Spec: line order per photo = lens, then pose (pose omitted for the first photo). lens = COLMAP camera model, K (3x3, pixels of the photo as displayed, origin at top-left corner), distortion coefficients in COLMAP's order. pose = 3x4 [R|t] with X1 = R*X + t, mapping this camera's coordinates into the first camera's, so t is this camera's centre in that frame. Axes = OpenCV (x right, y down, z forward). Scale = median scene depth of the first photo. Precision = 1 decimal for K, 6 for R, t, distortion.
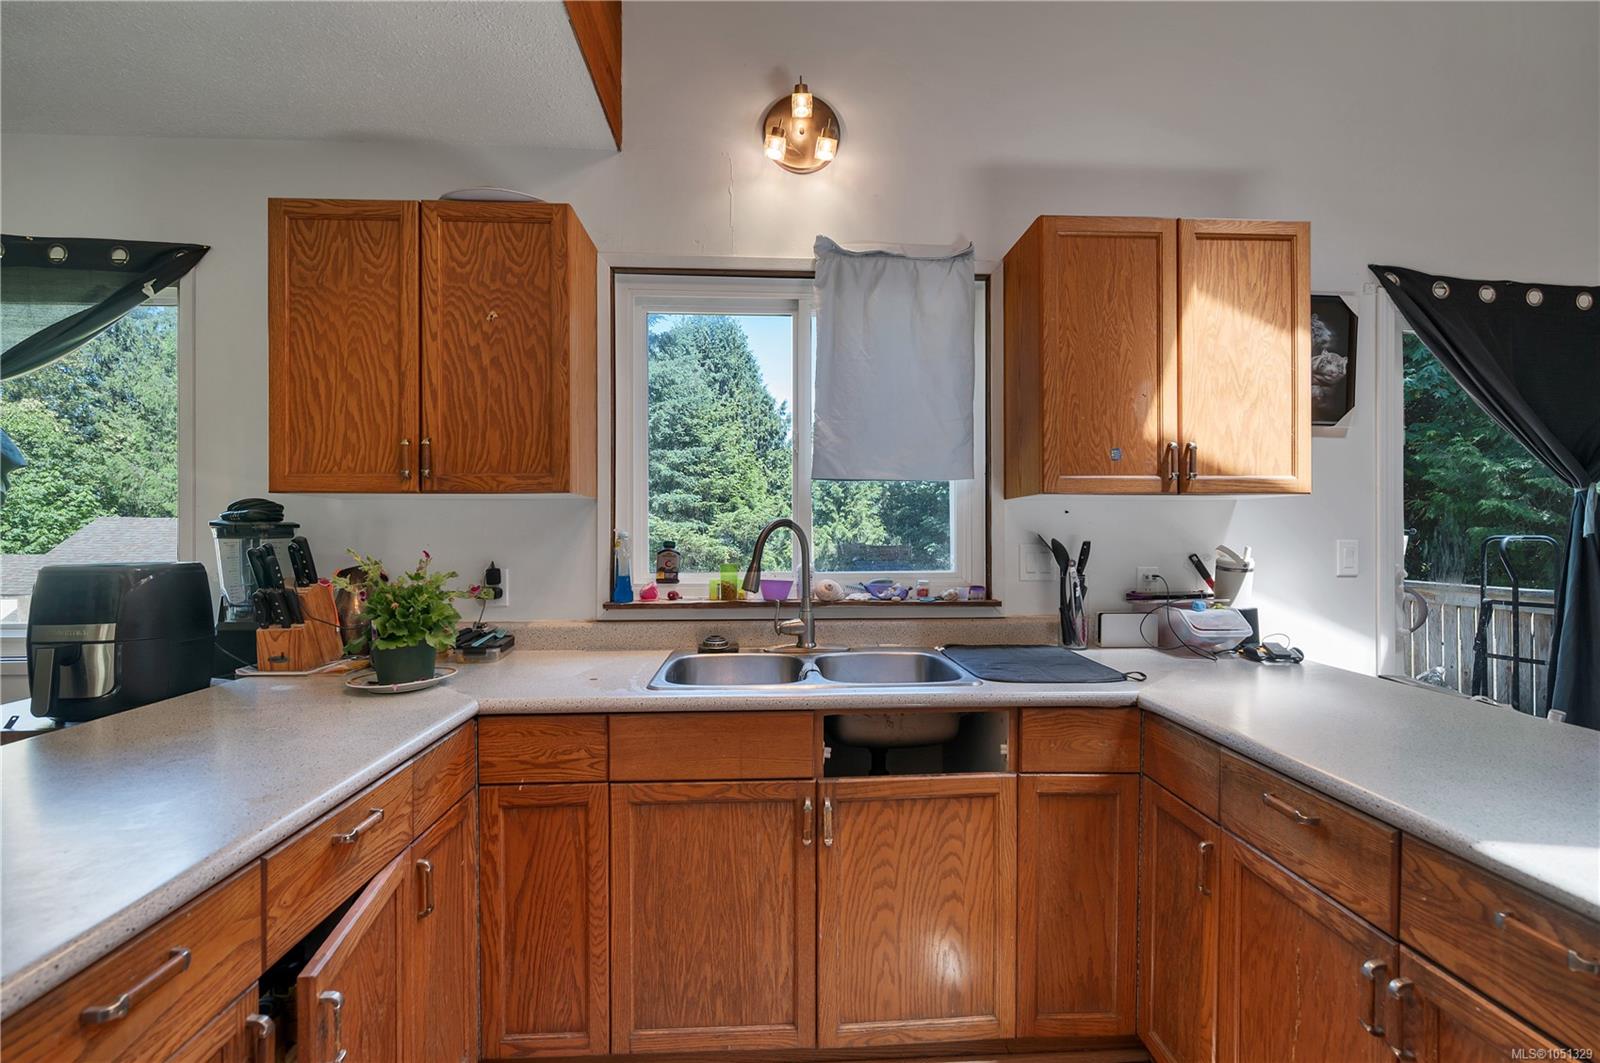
lens RADIAL K [[722.3, 0, 800.8], [0, 722.3, 534.3], [0, 0, 1]] dist [-0.000937, -0.000122]
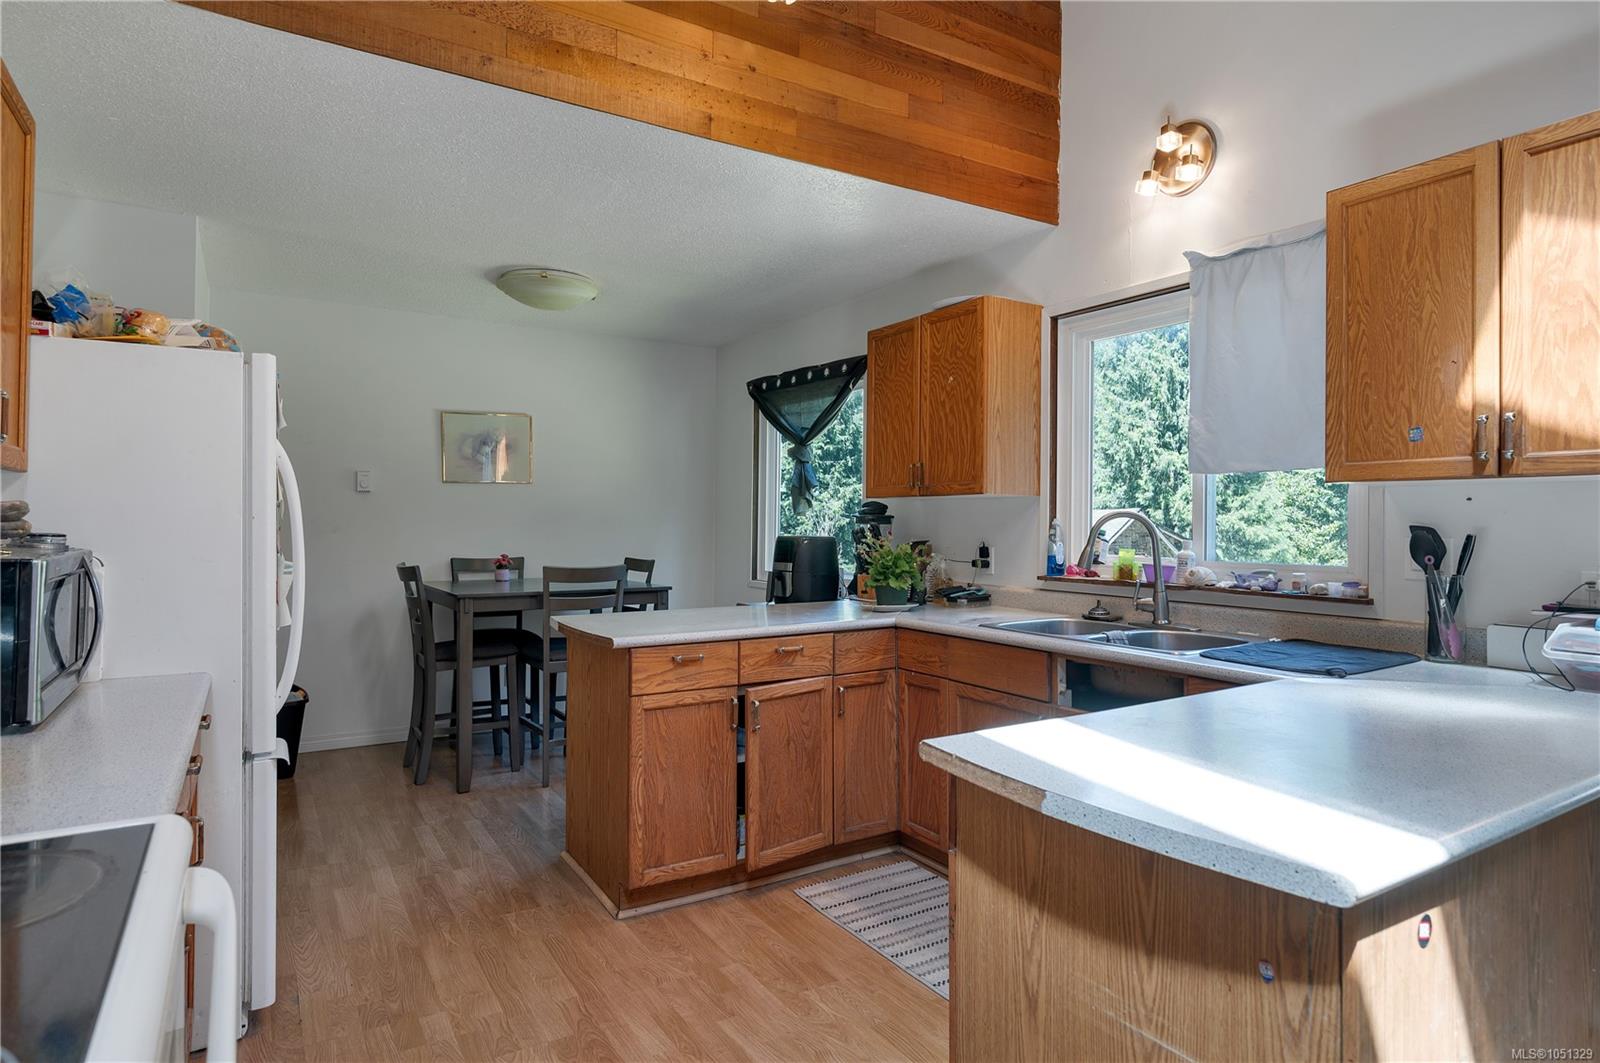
lens RADIAL K [[876.7, 0, 796.7], [0, 876.7, 519.4], [0, 0, 1]] dist [-0.001791, 0.000162]
pose [[0.479561, 0.001436, -0.877507, 1.008749], [-0.009575, 0.999948, -0.003596, 0.003629], [0.877456, 0.010127, 0.479550, -0.169509]]
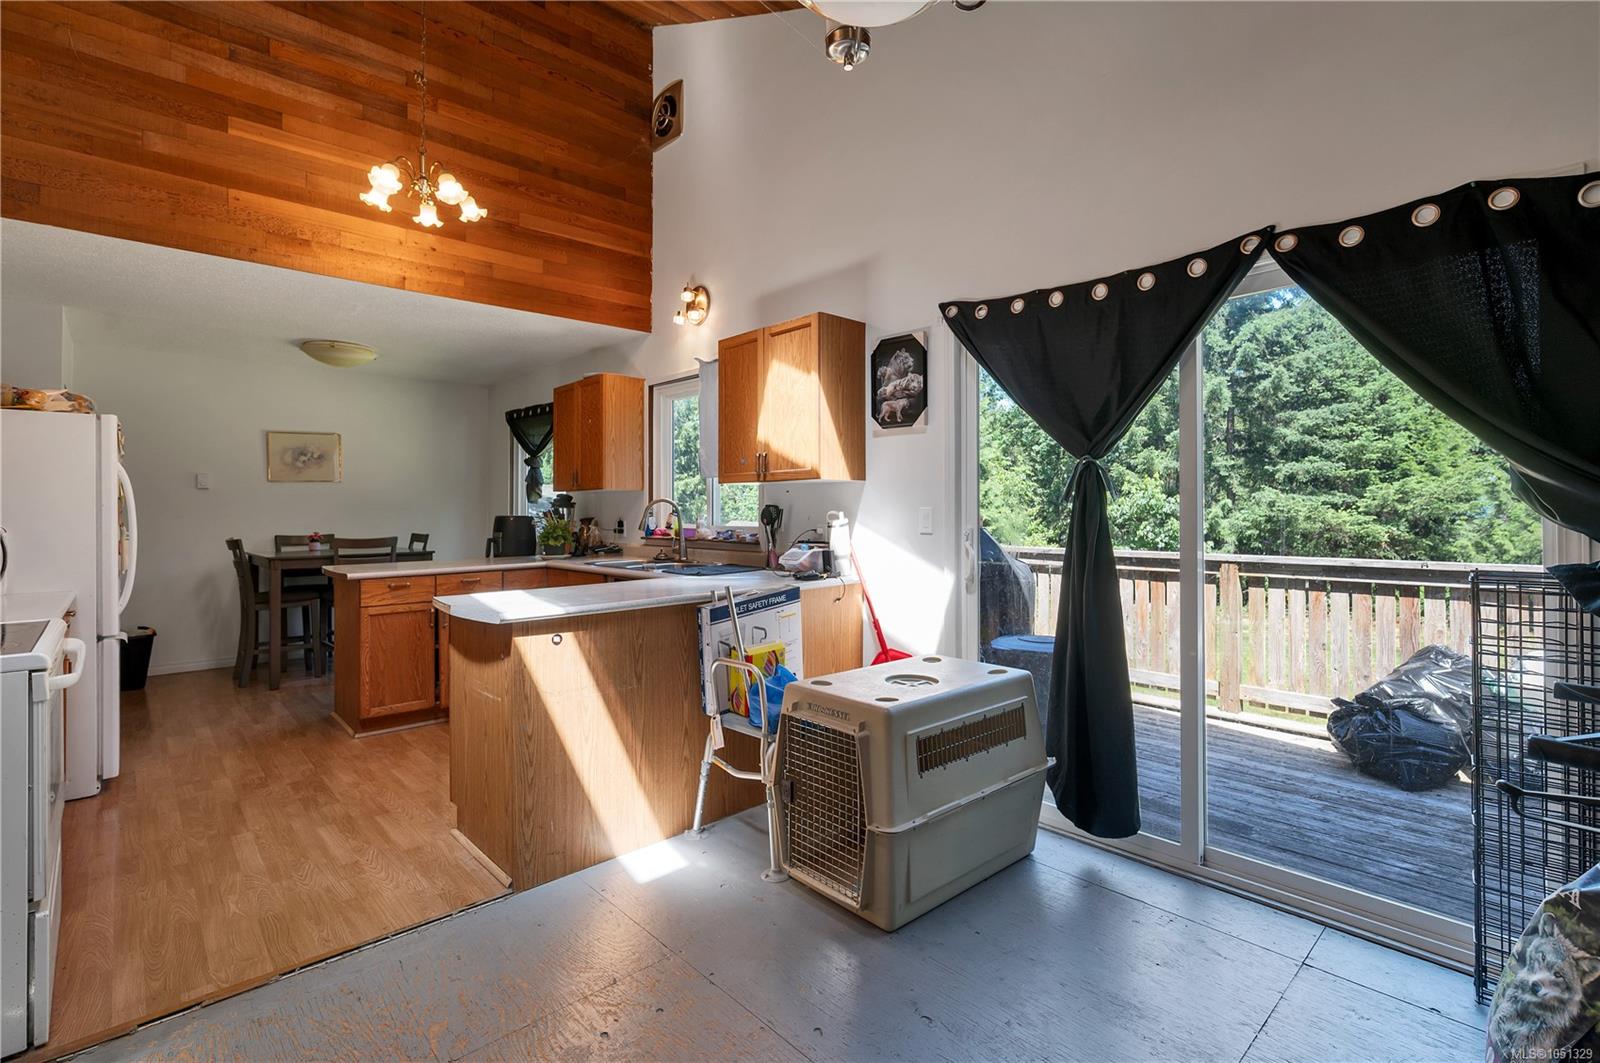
lens RADIAL K [[722.3, 0, 794.0], [0, 722.3, 504.9], [0, 0, 1]] dist [-0.000937, -0.000122]
pose [[0.638830, -0.006350, -0.769322, 1.942213], [0.000371, 0.999968, -0.007945, 0.016030], [0.769348, 0.004790, 0.638812, -0.083216]]
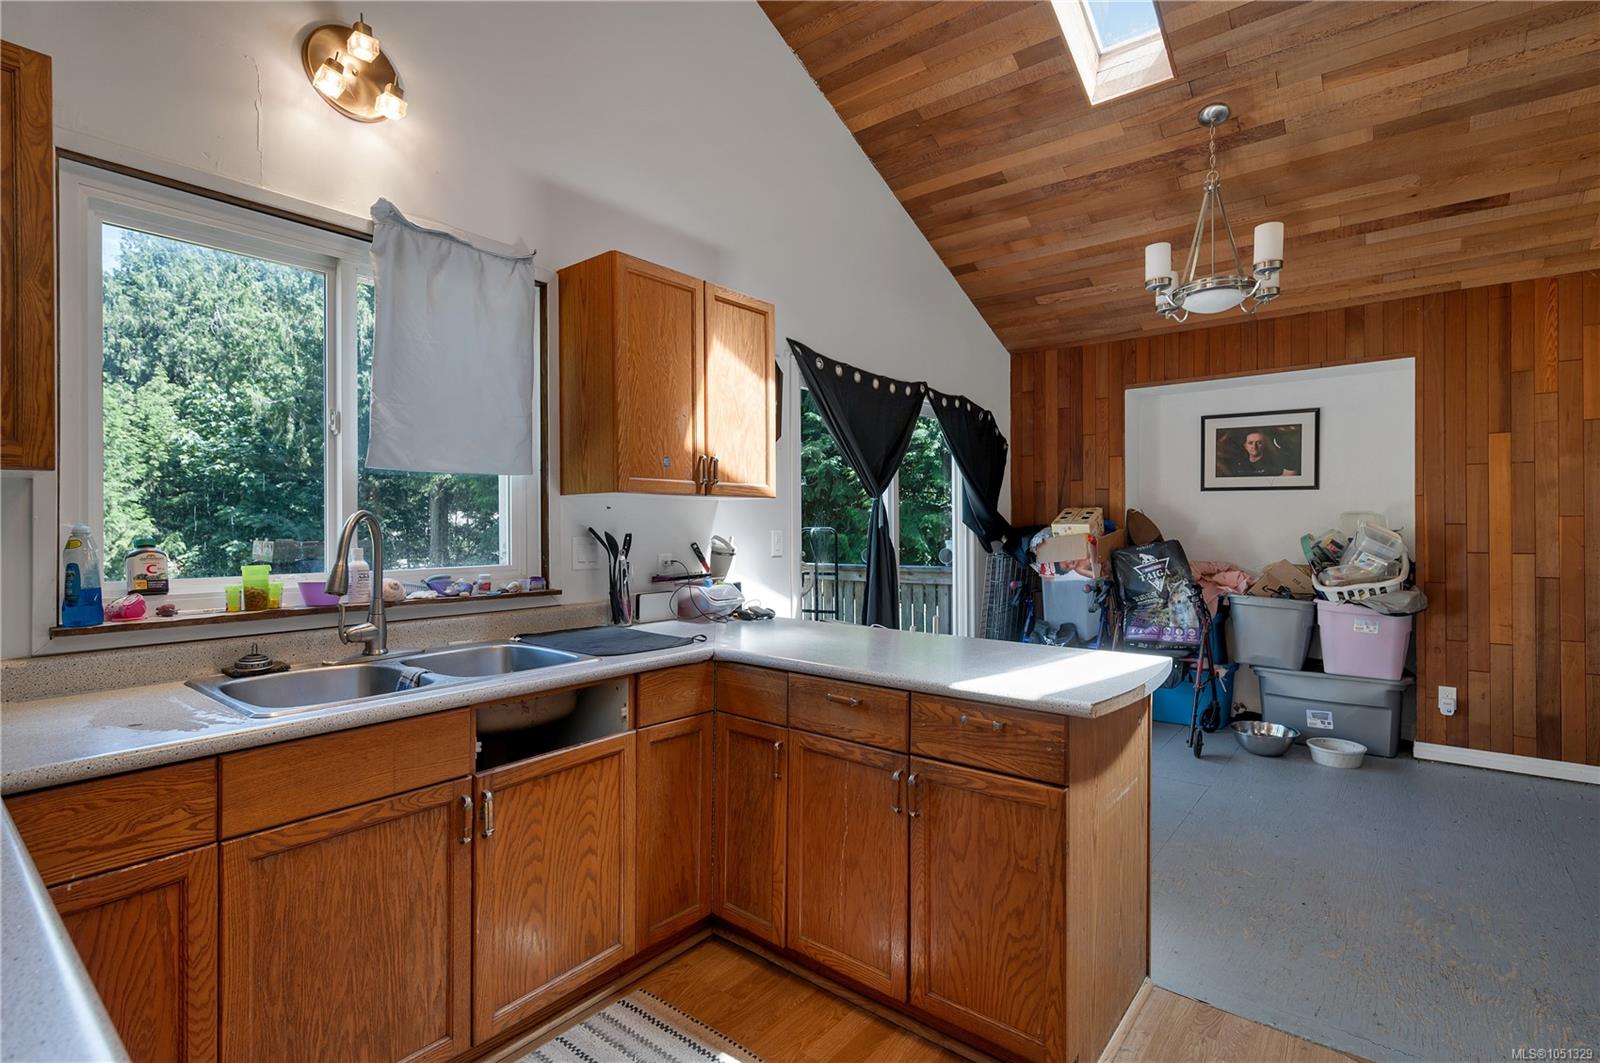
lens RADIAL K [[763.9, 0, 802.4], [0, 763.9, 524.6], [0, 0, 1]] dist [0.000532, 0.000164]
pose [[0.666044, -0.001063, 0.745912, -0.374030], [0.004514, 0.999986, -0.002605, 0.000021], [-0.745899, 0.005102, 0.666039, -0.031338]]
